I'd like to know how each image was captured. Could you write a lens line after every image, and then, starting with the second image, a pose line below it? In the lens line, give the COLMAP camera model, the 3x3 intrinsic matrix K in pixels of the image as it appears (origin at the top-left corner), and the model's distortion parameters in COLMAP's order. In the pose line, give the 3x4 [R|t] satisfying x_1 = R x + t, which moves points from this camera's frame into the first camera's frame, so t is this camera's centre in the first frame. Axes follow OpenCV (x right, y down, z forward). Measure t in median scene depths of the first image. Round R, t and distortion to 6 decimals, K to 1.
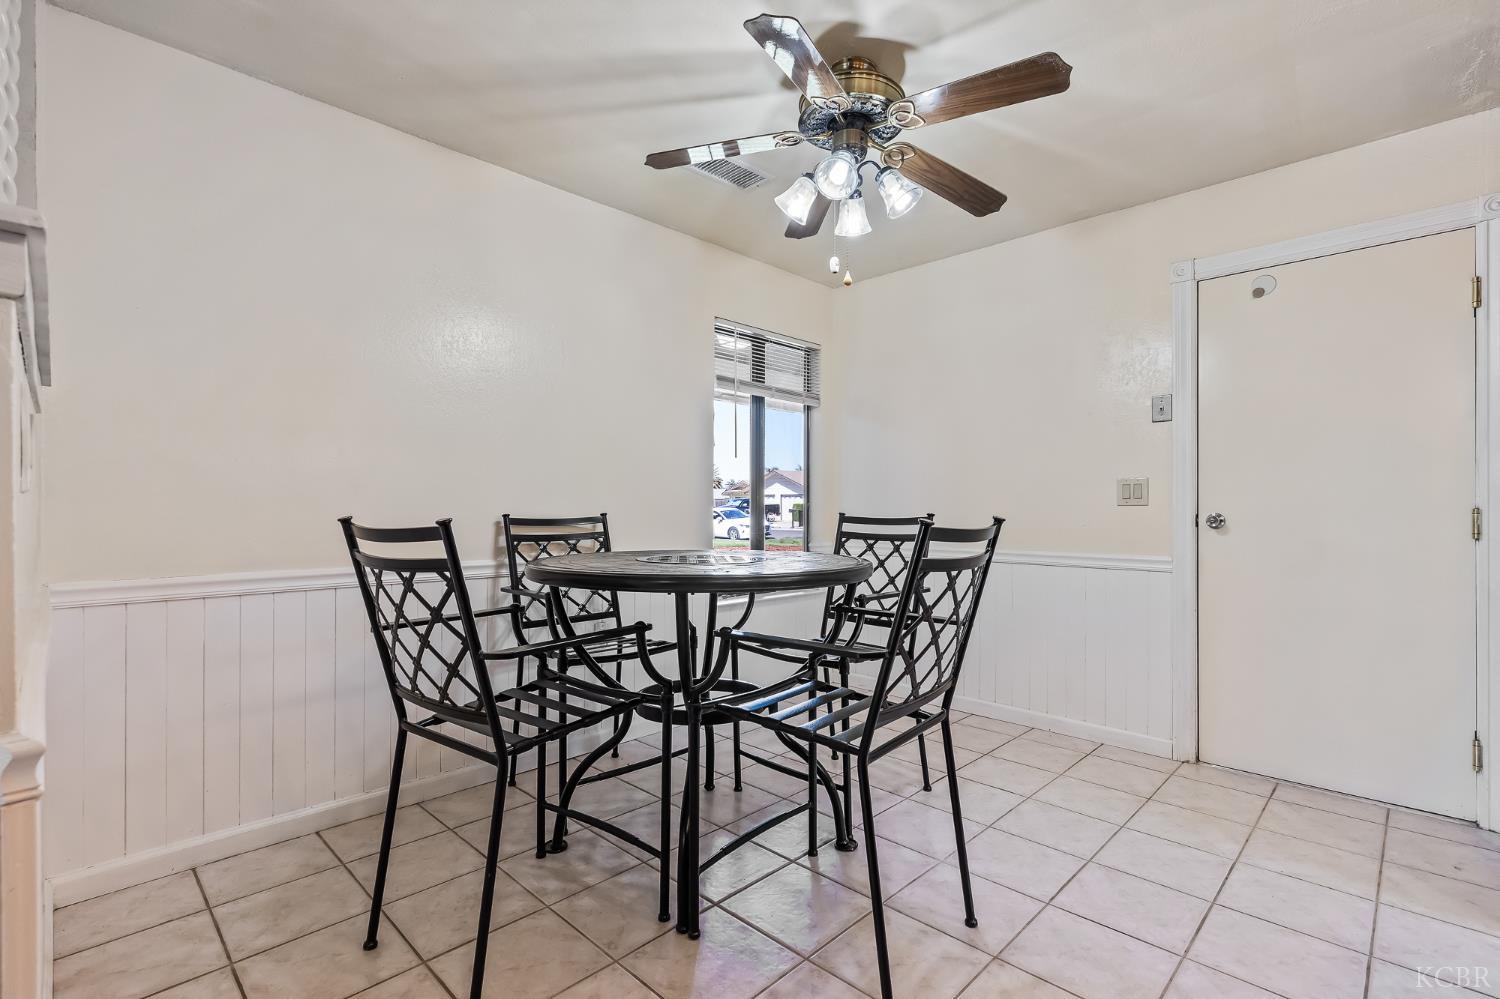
lens RADIAL K [[693.6, 0, 752.6], [0, 693.6, 503.1], [0, 0, 1]] dist [-0.001871, -0.000738]
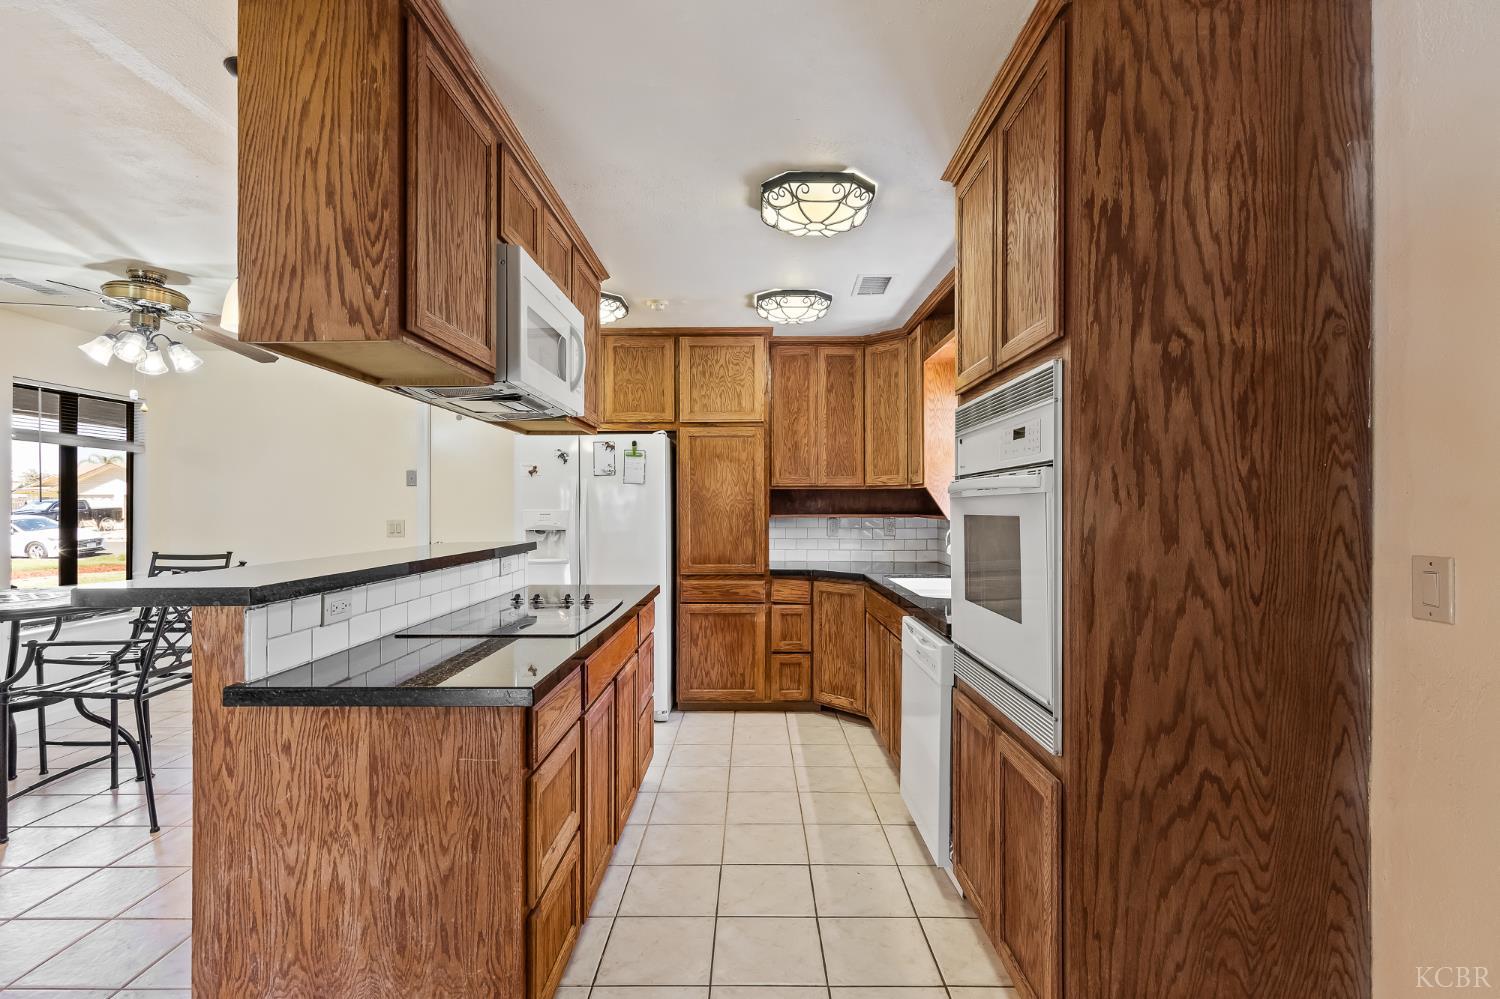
lens RADIAL K [[693.6, 0, 752.6], [0, 693.6, 503.1], [0, 0, 1]] dist [-0.001871, -0.000738]
pose [[0.713786, -0.001357, 0.700362, 0.024013], [-0.000639, 0.999996, 0.002589, -0.109455], [-0.700363, -0.002296, 0.713783, -0.970460]]
